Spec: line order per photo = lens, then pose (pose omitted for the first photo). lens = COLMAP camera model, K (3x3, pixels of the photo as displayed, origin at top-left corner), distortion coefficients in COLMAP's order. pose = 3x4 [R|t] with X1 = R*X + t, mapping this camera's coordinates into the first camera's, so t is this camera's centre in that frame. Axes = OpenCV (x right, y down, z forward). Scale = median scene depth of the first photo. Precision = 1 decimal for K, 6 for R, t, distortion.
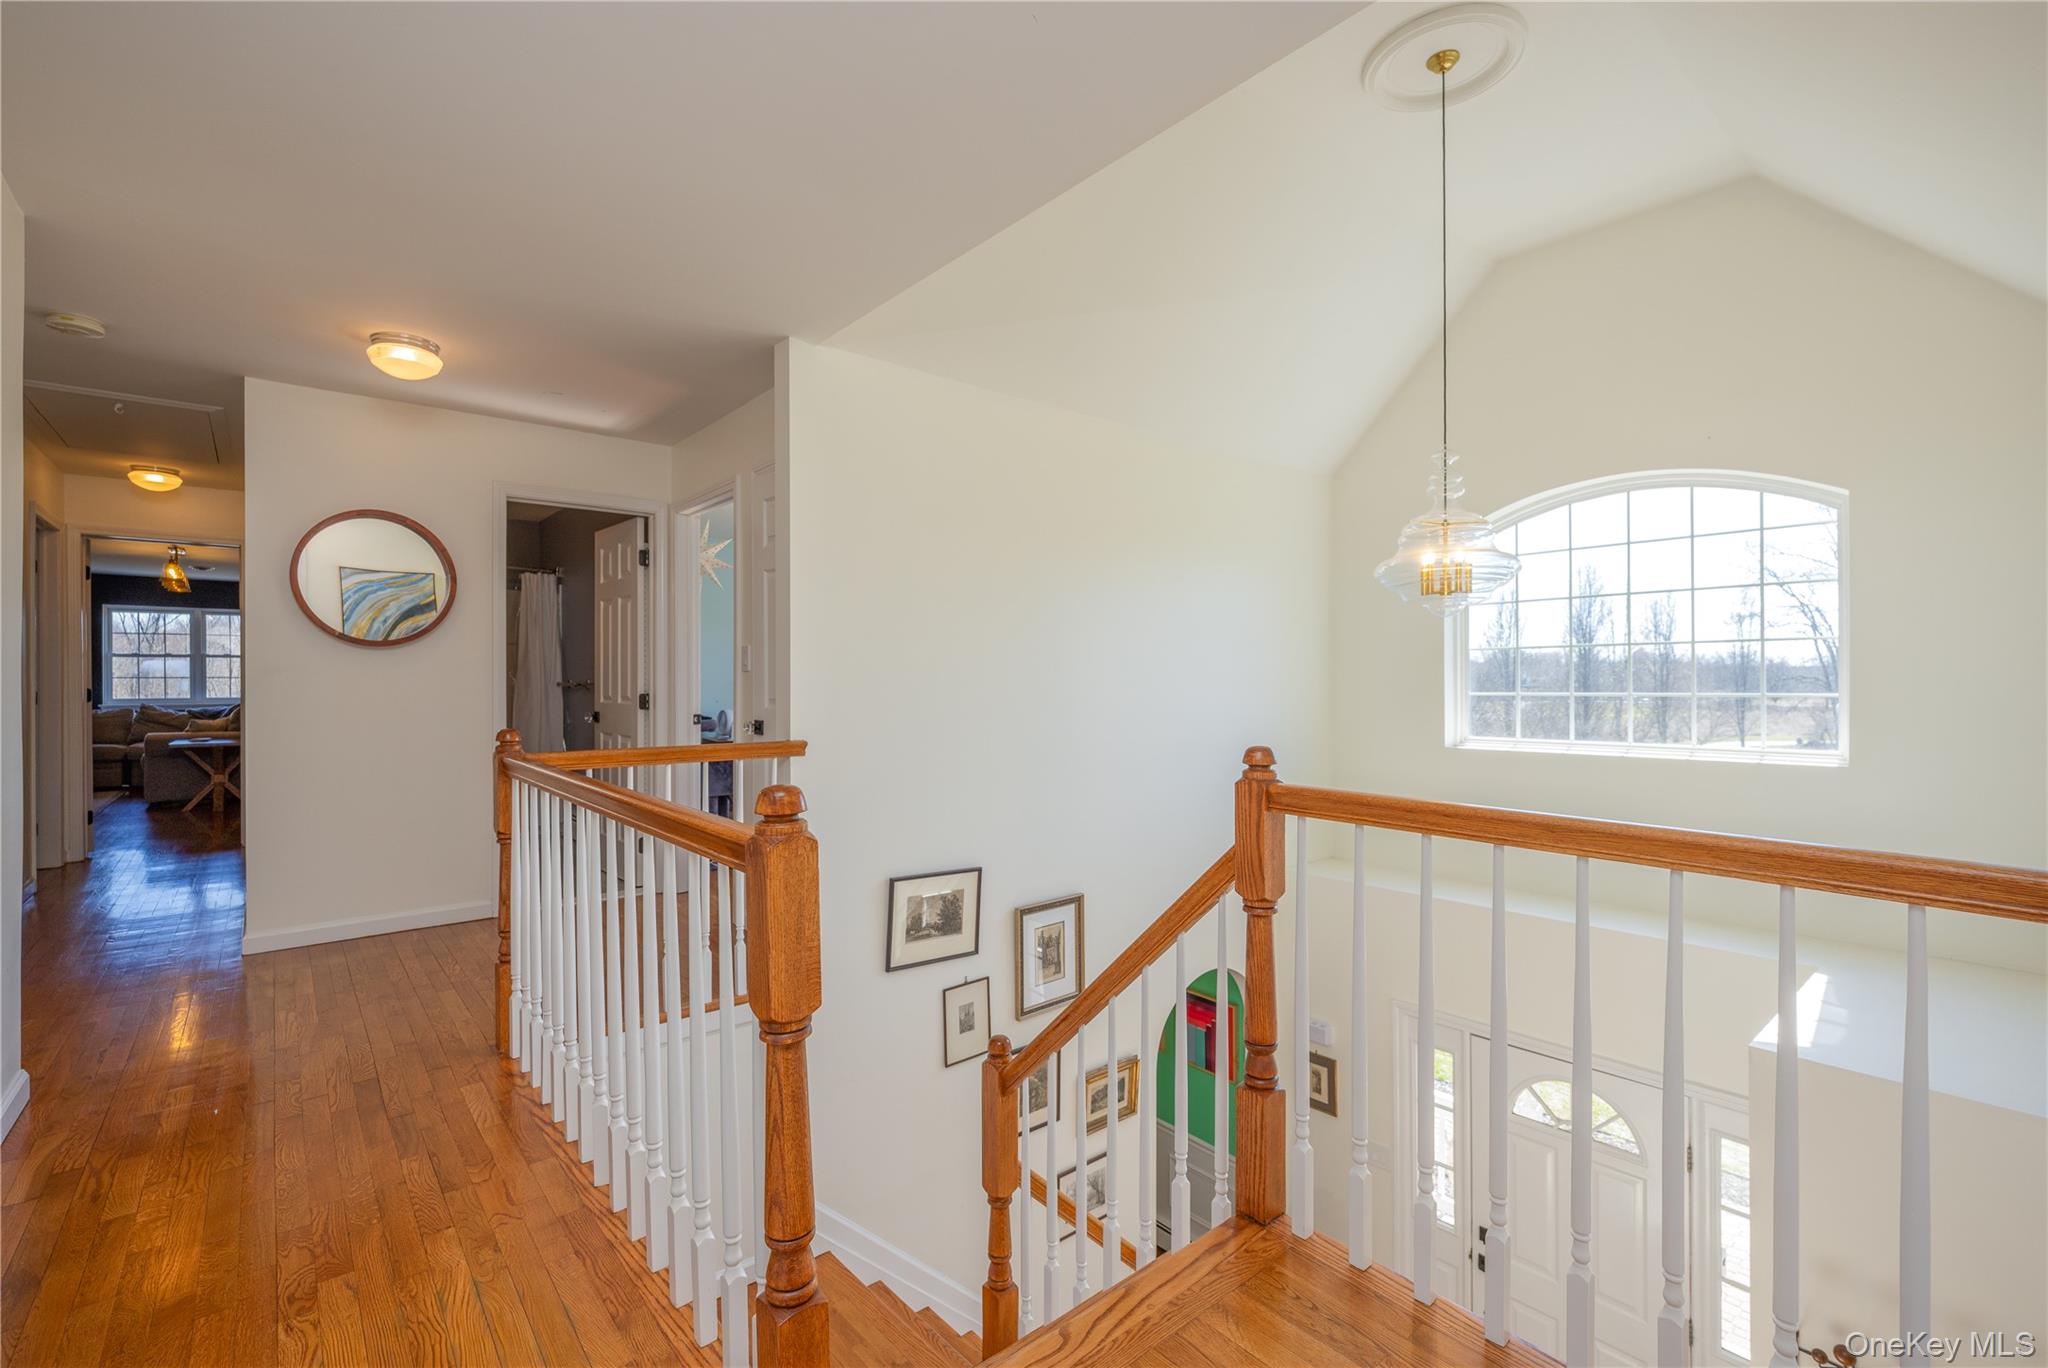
lens RADIAL K [[913.6, 0, 1028.6], [0, 913.6, 692.3], [0, 0, 1]] dist [0.003478, 0.000426]
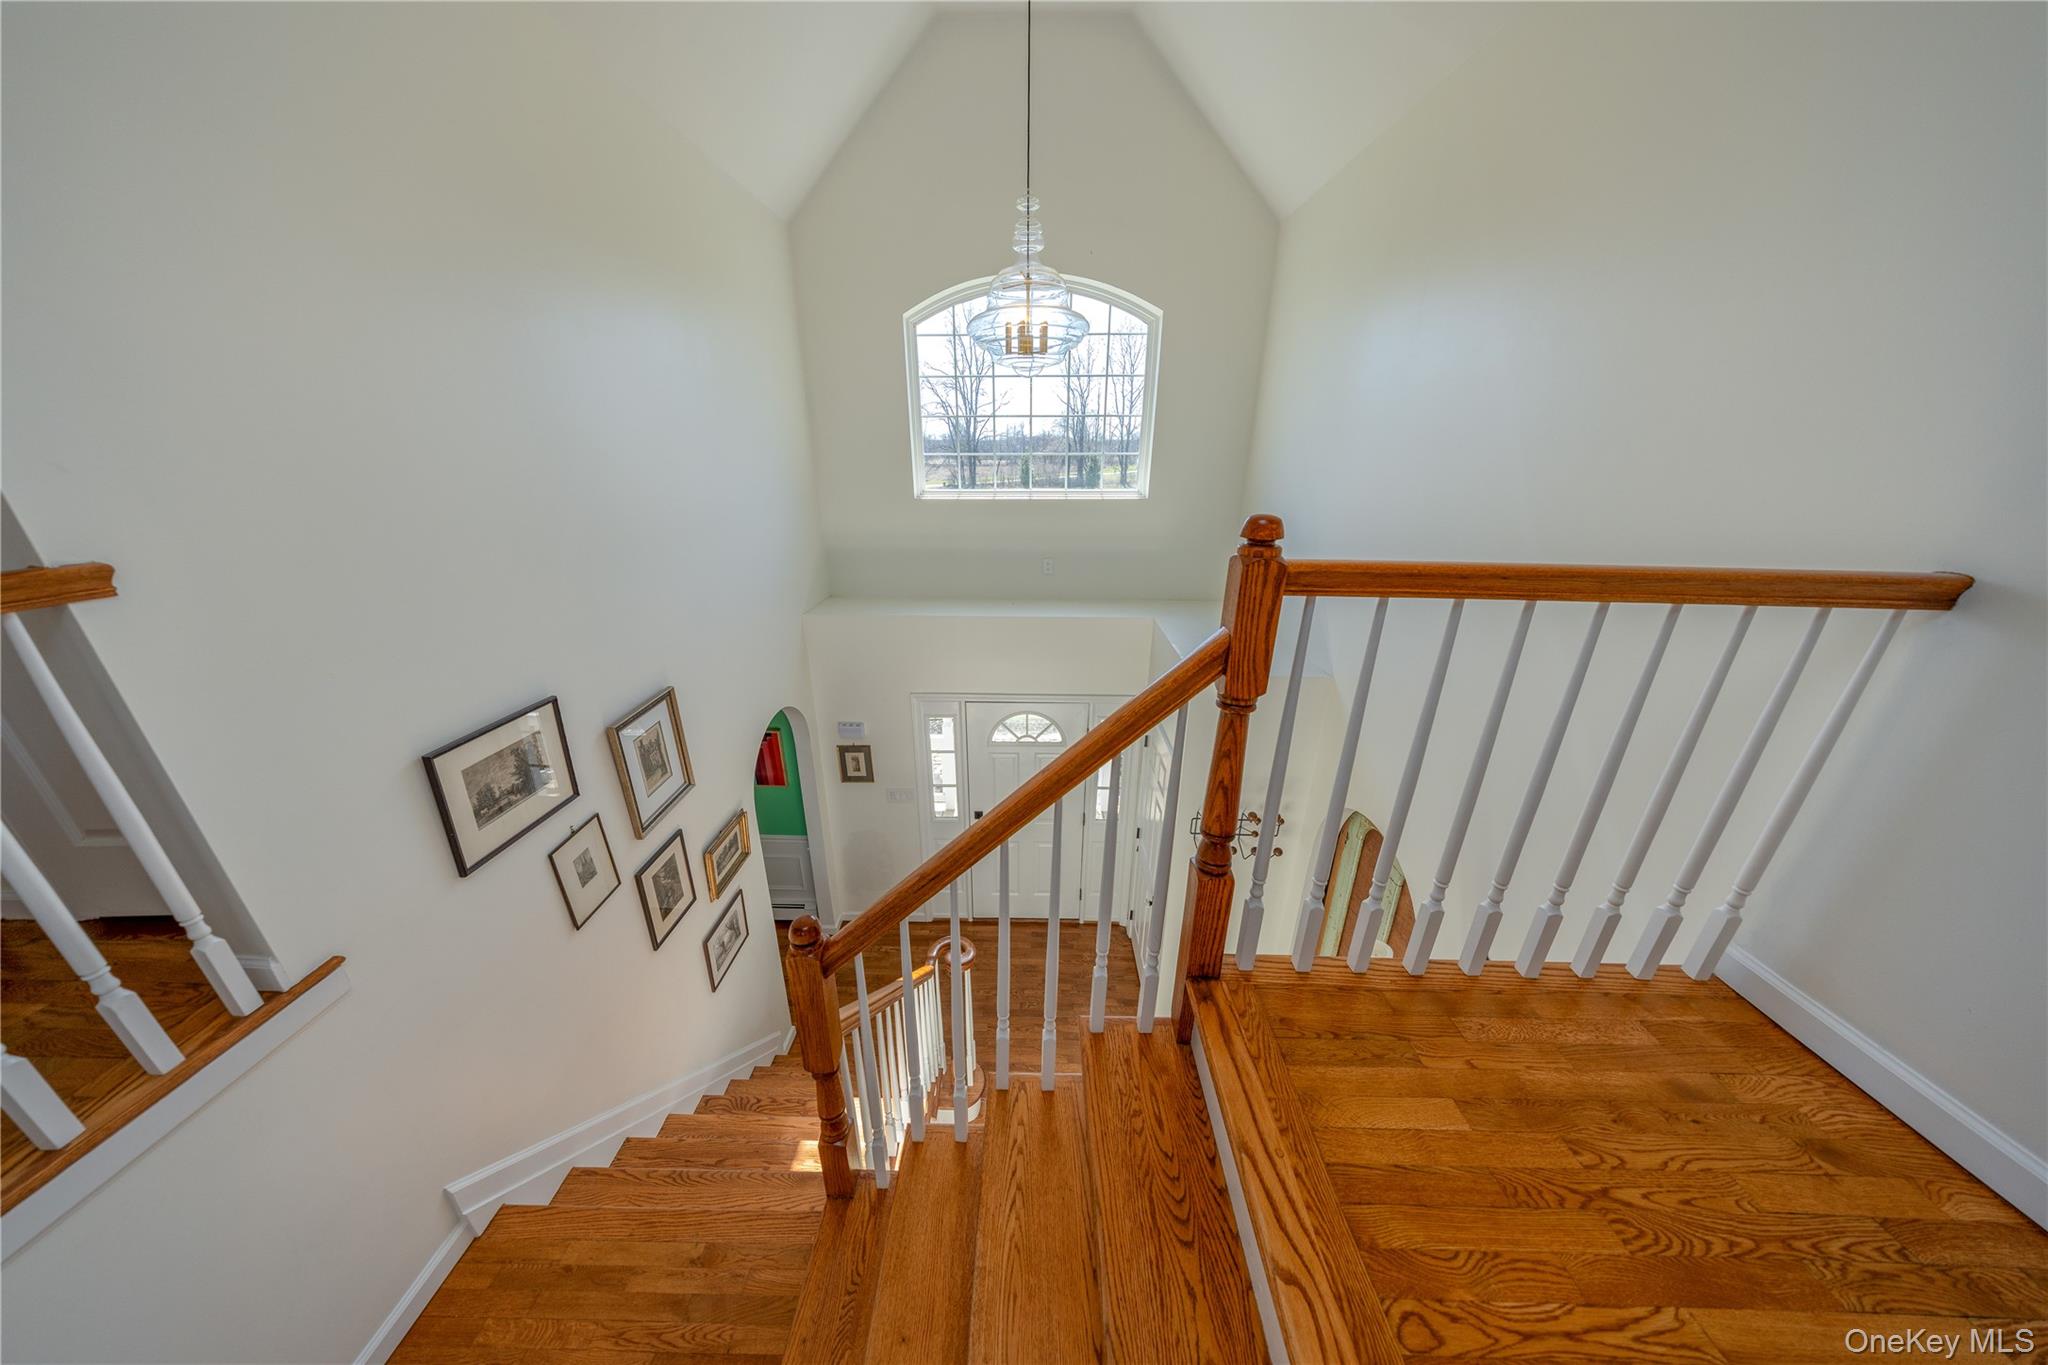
lens RADIAL K [[600.2, 0, 1014.7], [0, 600.2, 686.6], [0, 0, 1]] dist [-0.001099, -0.000040]
pose [[0.661176, -0.272705, 0.698912, -0.150053], [0.003973, 0.932856, 0.360228, 0.005208], [-0.750221, -0.235397, 0.617865, 0.414427]]
